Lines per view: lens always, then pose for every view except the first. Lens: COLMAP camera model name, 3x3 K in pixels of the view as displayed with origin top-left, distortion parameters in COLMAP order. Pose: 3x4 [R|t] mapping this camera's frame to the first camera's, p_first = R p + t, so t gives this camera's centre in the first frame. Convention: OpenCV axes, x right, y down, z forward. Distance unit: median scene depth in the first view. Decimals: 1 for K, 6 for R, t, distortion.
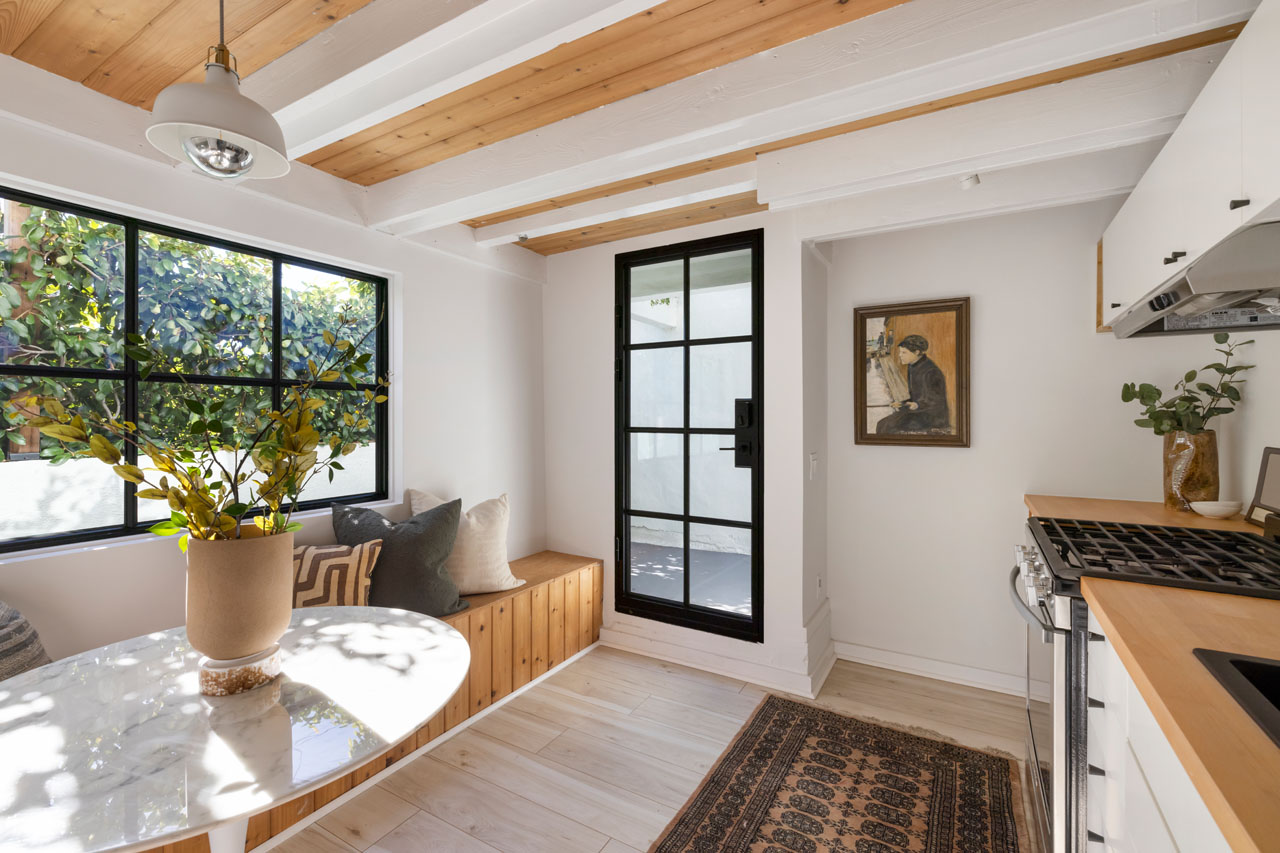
lens RADIAL K [[563.8, 0, 644.5], [0, 563.8, 423.5], [0, 0, 1]] dist [-0.000192, 0.000004]
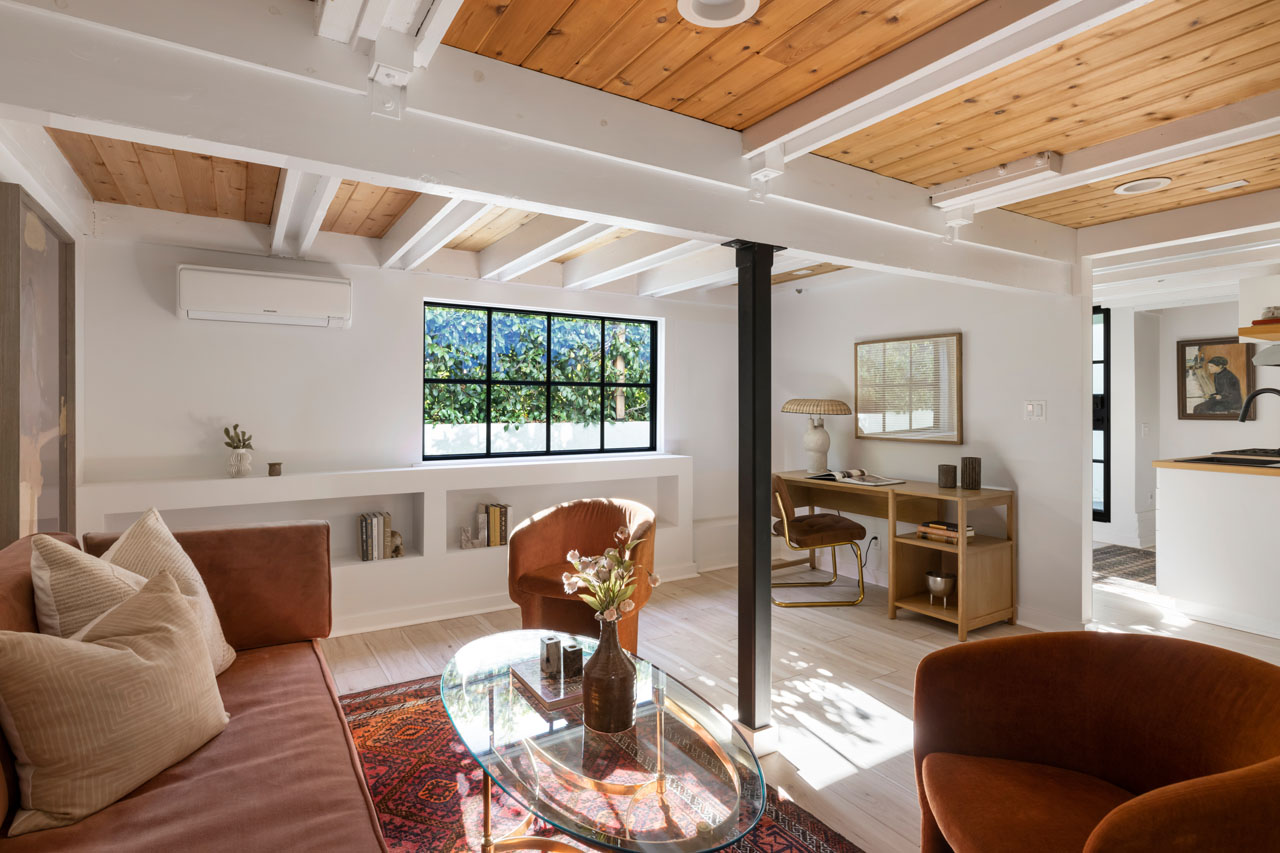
lens RADIAL K [[624.0, 0, 632.2], [0, 624.0, 420.1], [0, 0, 1]] dist [0.001911, 0.000027]
pose [[0.895245, 0.000948, -0.445574, -0.280040], [0.003422, 0.999954, 0.009004, 0.015998], [0.445562, -0.009586, 0.895200, -1.515659]]
